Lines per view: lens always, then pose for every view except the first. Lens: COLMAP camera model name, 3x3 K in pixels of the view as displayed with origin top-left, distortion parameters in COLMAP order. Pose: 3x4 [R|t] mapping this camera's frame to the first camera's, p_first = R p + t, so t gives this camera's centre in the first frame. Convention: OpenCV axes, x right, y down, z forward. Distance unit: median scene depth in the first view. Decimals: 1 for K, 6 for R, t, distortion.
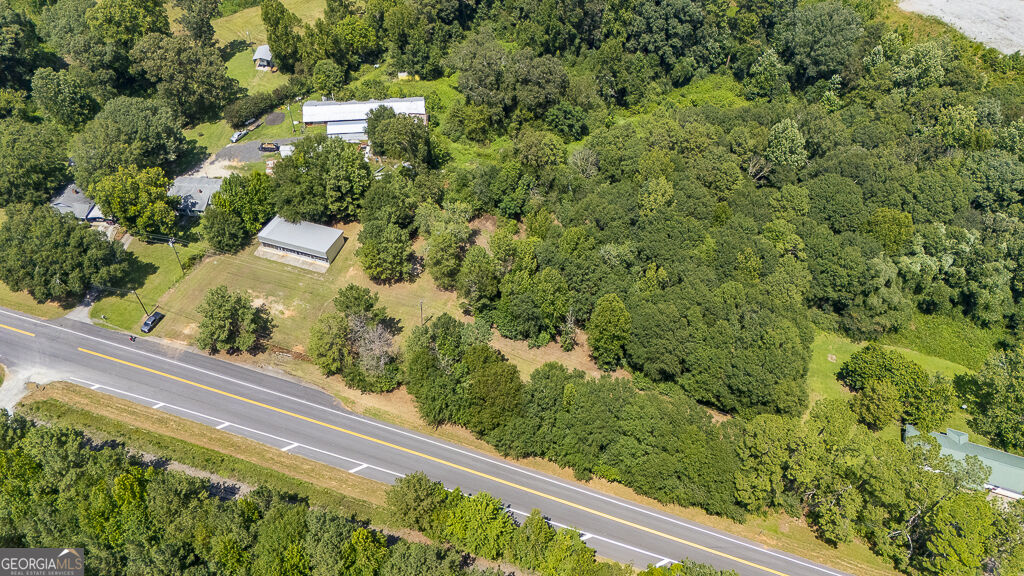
lens RADIAL K [[750.8, 0, 512.0], [0, 750.8, 288.0], [0, 0, 1]] dist [0.091370, -0.064307]
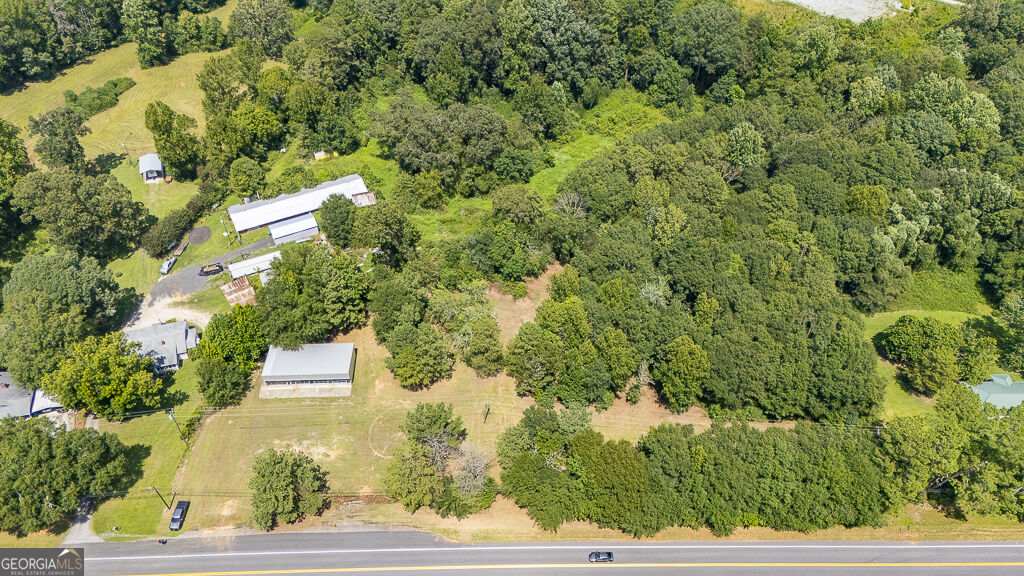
lens RADIAL K [[750.8, 0, 512.0], [0, 750.8, 288.0], [0, 0, 1]] dist [0.091370, -0.064307]
pose [[0.939178, -0.252459, 0.232830, -0.222659], [0.257012, 0.966345, 0.011094, -0.093850], [-0.227795, 0.049421, 0.972454, 0.079407]]
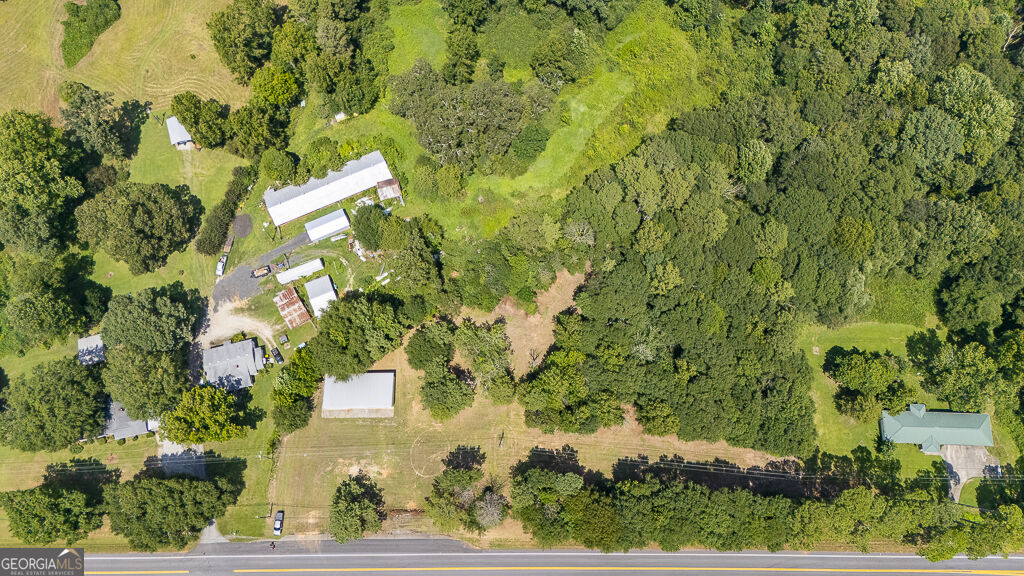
lens RADIAL K [[750.8, 0, 512.0], [0, 750.8, 288.0], [0, 0, 1]] dist [0.091370, -0.064307]
pose [[0.948893, -0.304213, 0.084002, -0.106765], [0.232102, 0.853030, 0.467406, -0.604891], [-0.213847, -0.424021, 0.880043, 0.054806]]
